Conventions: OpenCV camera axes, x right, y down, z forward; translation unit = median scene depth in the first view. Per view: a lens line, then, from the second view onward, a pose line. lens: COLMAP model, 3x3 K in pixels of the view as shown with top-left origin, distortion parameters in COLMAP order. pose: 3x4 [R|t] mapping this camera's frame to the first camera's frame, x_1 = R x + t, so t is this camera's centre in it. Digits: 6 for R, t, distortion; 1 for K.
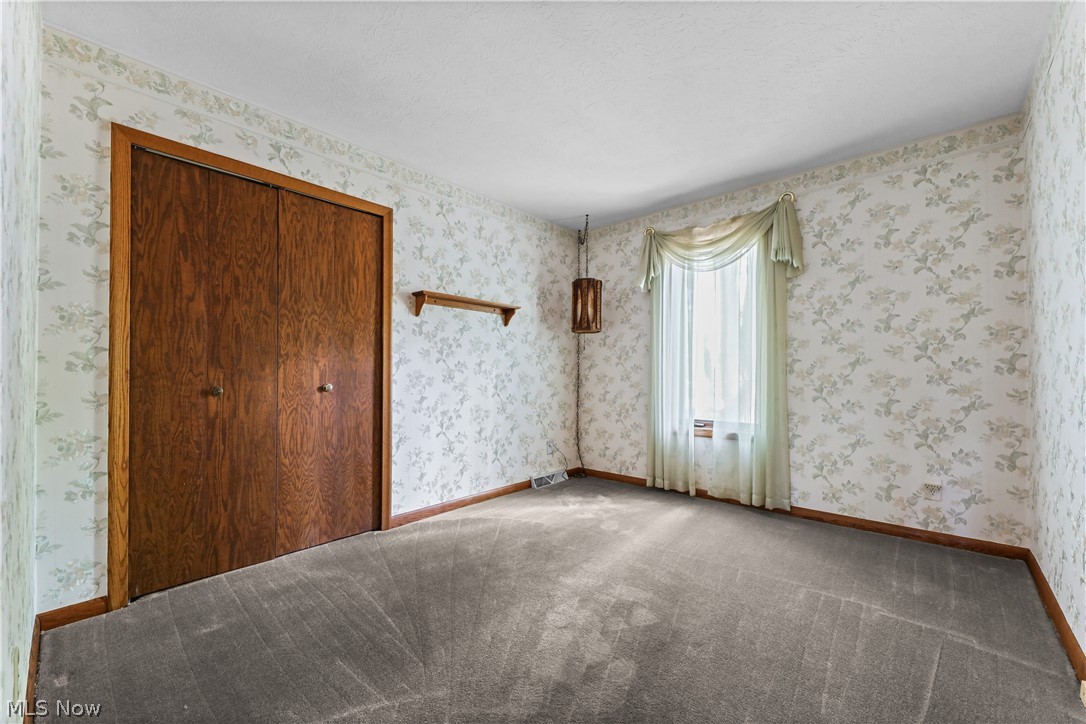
lens RADIAL K [[430.2, 0, 540.7], [0, 430.2, 370.8], [0, 0, 1]] dist [0.008437, -0.000736]
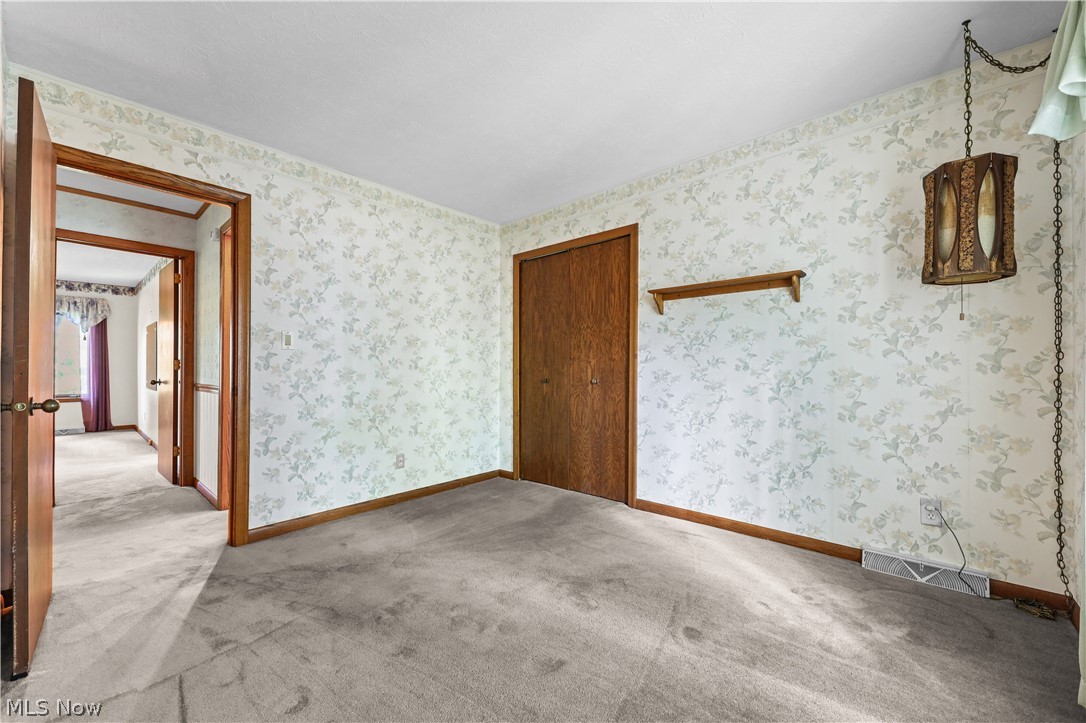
lens RADIAL K [[430.2, 0, 540.4], [0, 430.2, 366.2], [0, 0, 1]] dist [0.008437, -0.000736]
pose [[-0.004587, -0.006527, -0.999968, 0.795701], [0.010918, 0.999919, -0.006576, -0.001070], [0.999930, -0.010947, -0.004515, 0.777626]]
